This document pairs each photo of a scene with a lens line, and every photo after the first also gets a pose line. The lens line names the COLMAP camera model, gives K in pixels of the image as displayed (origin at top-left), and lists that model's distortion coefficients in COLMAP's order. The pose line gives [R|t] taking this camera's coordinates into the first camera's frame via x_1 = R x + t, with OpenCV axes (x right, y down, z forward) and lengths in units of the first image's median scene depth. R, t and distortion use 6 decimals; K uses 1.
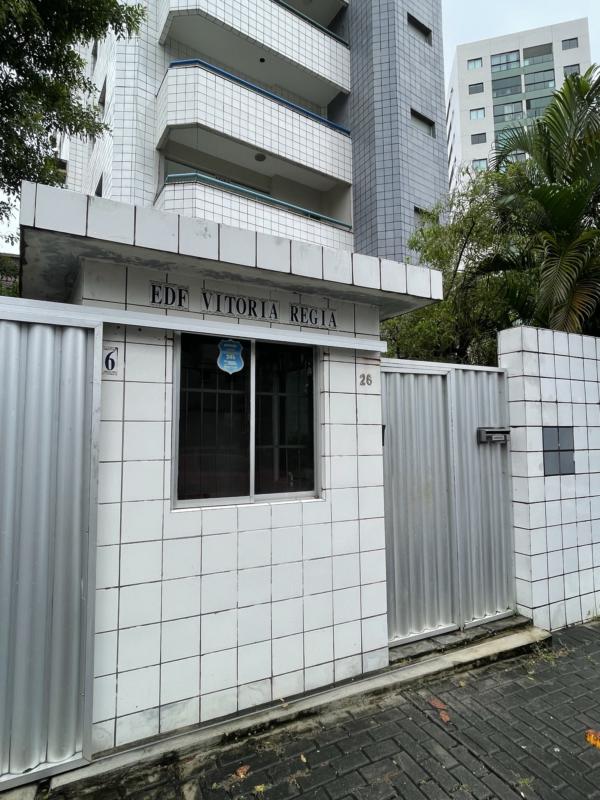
lens RADIAL K [[450.9, 0, 300.0], [0, 450.9, 400.0], [0, 0, 1]] dist [-0.001483, -0.003456]
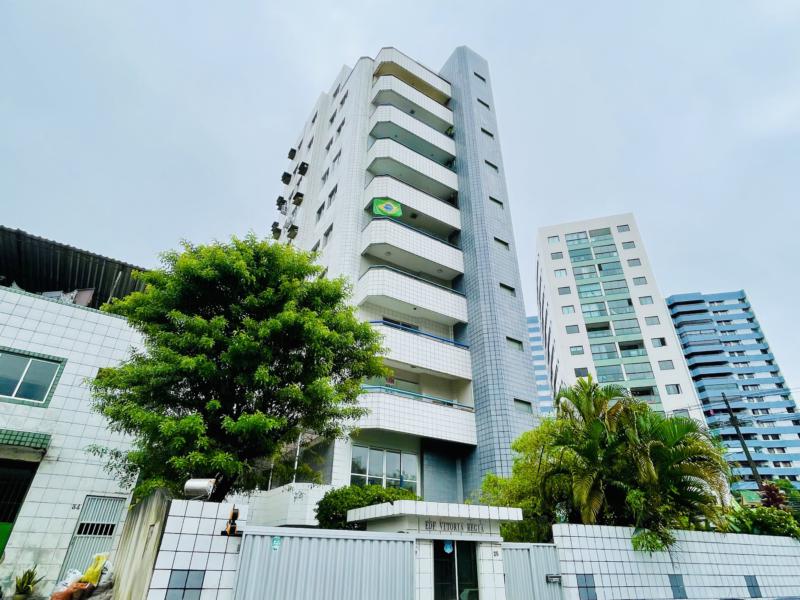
lens RADIAL K [[450.9, 0, 400.0], [0, 450.9, 300.0], [0, 0, 1]] dist [-0.001483, -0.003456]
pose [[0.999569, 0.001824, -0.029298, -0.264248], [-0.014237, 0.902945, -0.429520, -0.192161], [0.025671, 0.429752, 0.902582, -1.577753]]
